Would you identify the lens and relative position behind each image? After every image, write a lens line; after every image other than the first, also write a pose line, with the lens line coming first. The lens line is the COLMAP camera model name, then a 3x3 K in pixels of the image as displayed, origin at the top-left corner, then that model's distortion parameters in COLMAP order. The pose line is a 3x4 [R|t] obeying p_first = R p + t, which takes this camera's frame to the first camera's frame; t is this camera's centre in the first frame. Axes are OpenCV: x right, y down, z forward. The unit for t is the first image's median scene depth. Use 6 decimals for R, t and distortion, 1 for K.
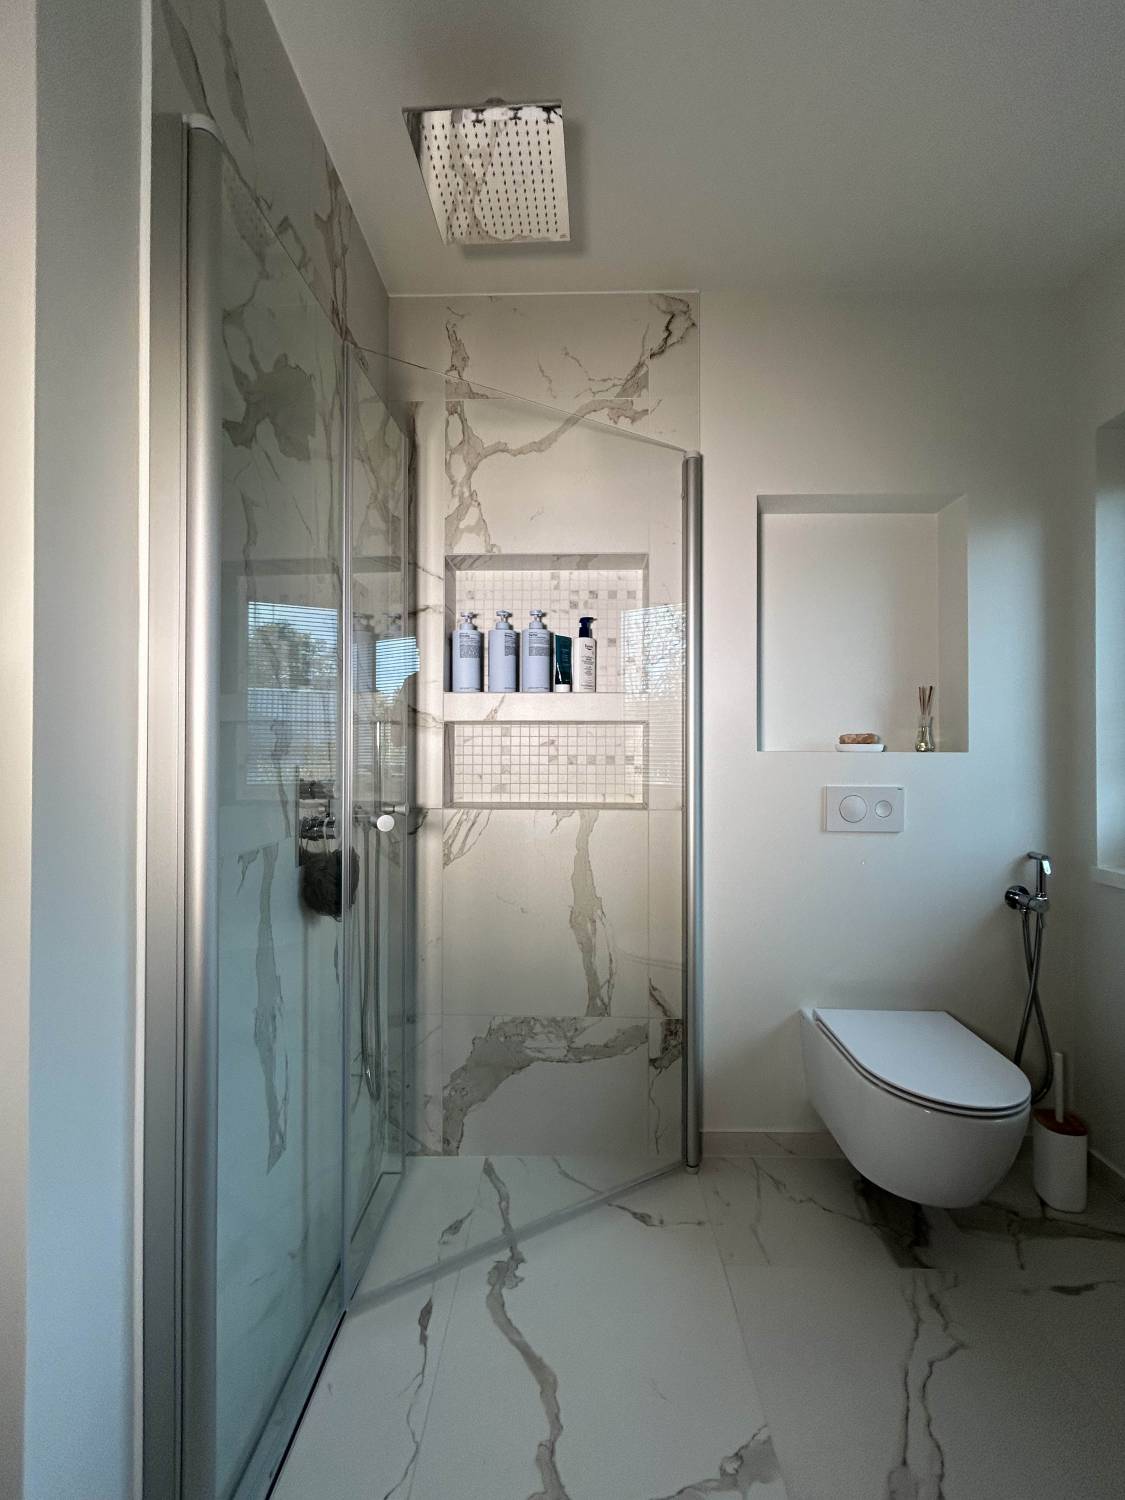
lens RADIAL K [[609.4, 0, 564.2], [0, 609.4, 748.1], [0, 0, 1]] dist [-0.002649, 0.000046]
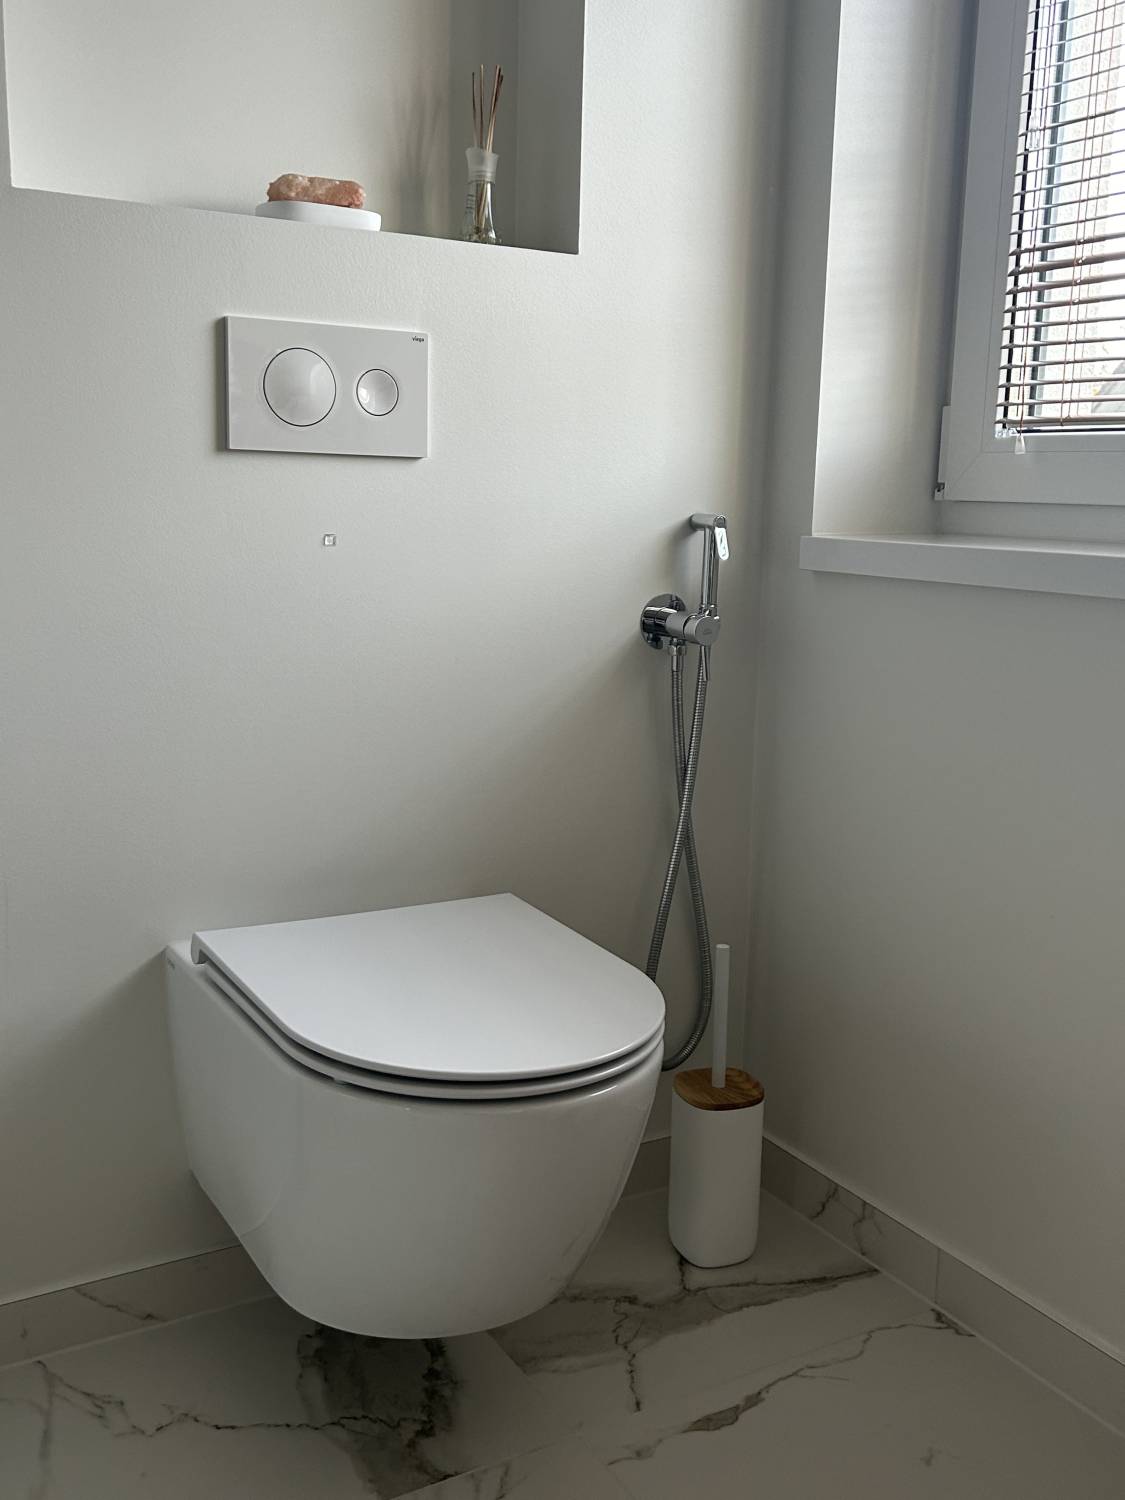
lens RADIAL K [[1442.1, 0, 561.5], [0, 1442.1, 750.8], [0, 0, 1]] dist [0.018801, 0.000000]
pose [[0.846861, -0.073147, 0.526759, 0.162656], [-0.028985, 0.982675, 0.183056, 0.170132], [-0.531023, -0.170291, 0.830070, 0.206142]]
